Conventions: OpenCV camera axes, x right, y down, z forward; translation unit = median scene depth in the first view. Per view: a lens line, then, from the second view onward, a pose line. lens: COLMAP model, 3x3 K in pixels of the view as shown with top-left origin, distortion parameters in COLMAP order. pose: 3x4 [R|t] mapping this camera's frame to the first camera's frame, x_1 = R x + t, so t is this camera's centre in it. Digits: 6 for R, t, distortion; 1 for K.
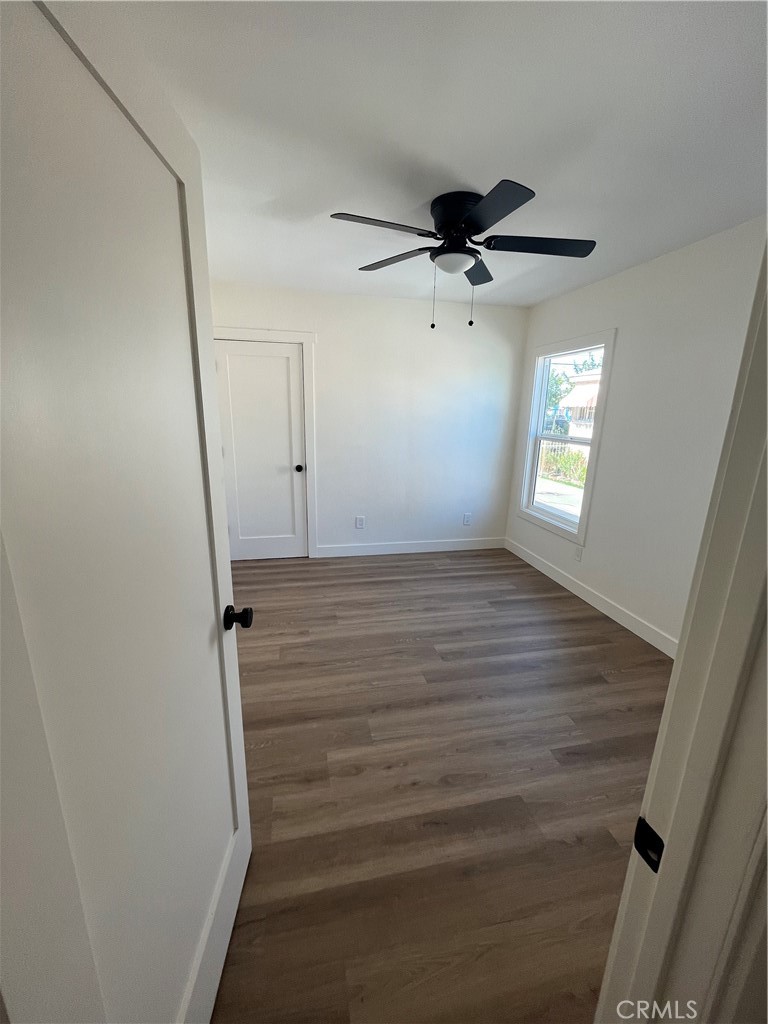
lens RADIAL K [[407.8, 0, 379.1], [0, 407.8, 512.7], [0, 0, 1]] dist [0.001990, 0.000163]
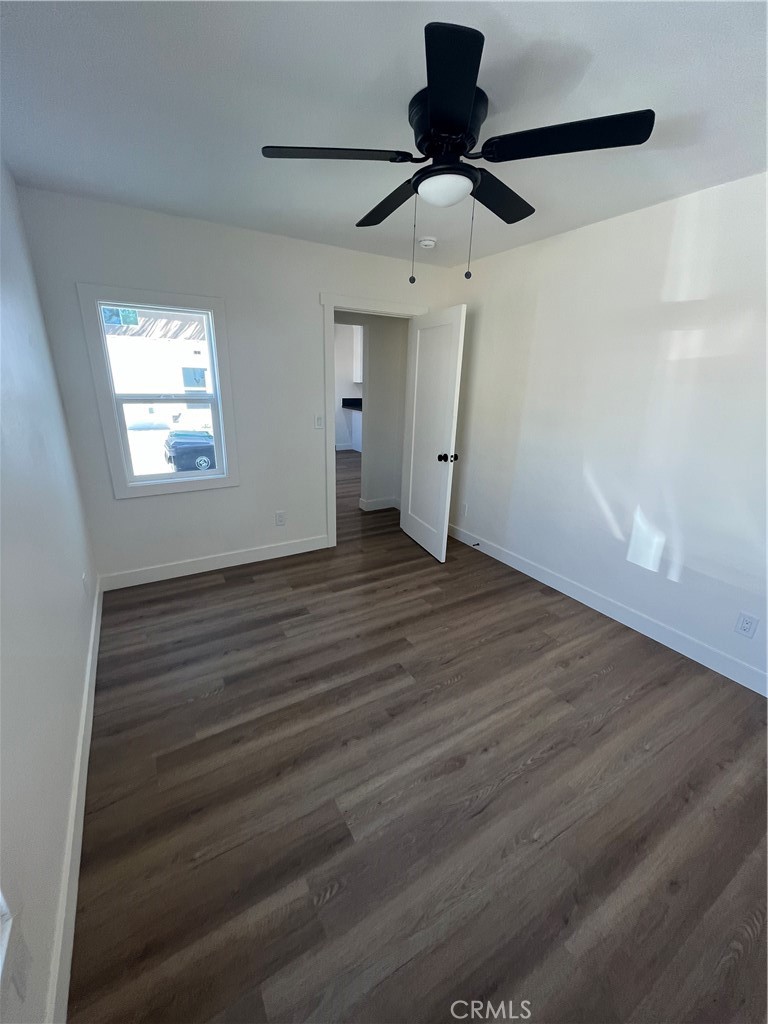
lens RADIAL K [[407.8, 0, 384.7], [0, 407.8, 511.7], [0, 0, 1]] dist [0.001990, 0.000163]
pose [[-0.942280, 0.057931, -0.329775, 0.492793], [-0.132443, 0.840100, 0.526014, -0.424243], [0.307516, 0.539329, -0.783937, 1.601951]]
